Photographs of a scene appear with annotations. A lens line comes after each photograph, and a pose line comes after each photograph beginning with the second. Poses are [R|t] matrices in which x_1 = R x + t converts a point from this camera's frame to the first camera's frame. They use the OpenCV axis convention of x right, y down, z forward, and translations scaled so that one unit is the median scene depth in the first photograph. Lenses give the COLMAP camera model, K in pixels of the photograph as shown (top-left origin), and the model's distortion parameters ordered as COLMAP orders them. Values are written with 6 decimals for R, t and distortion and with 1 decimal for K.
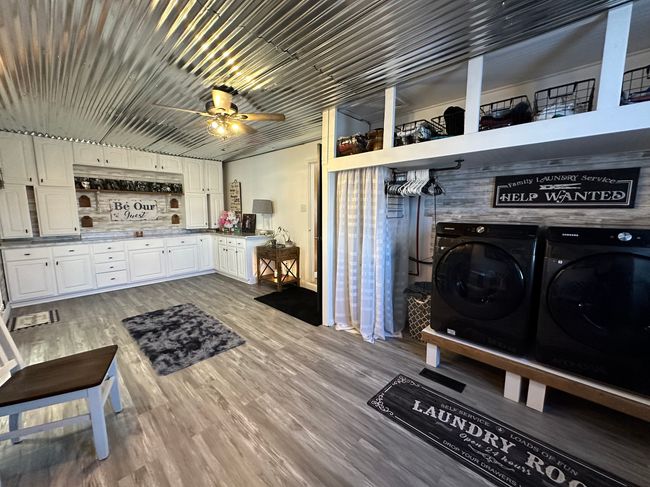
lens RADIAL K [[259.3, 0, 325.0], [0, 259.3, 242.4], [0, 0, 1]] dist [0.001331, -0.000783]
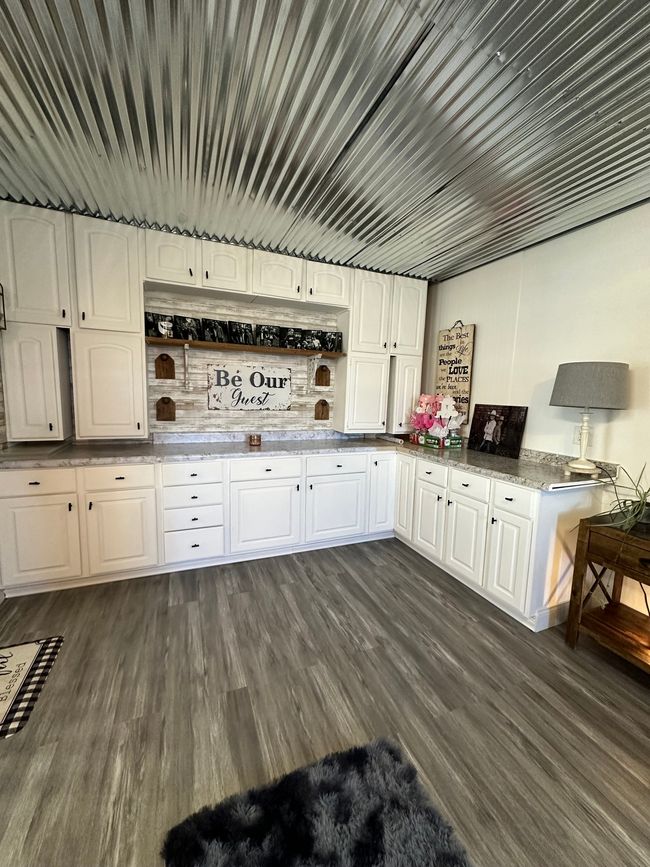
lens RADIAL K [[345.8, 0, 326.2], [0, 345.8, 432.8], [0, 0, 1]] dist [0.001331, -0.000783]
pose [[0.911941, 0.076129, -0.403197, -0.359425], [-0.081075, 0.996696, 0.004815, -0.058843], [0.402232, 0.028298, 0.915100, 0.496916]]
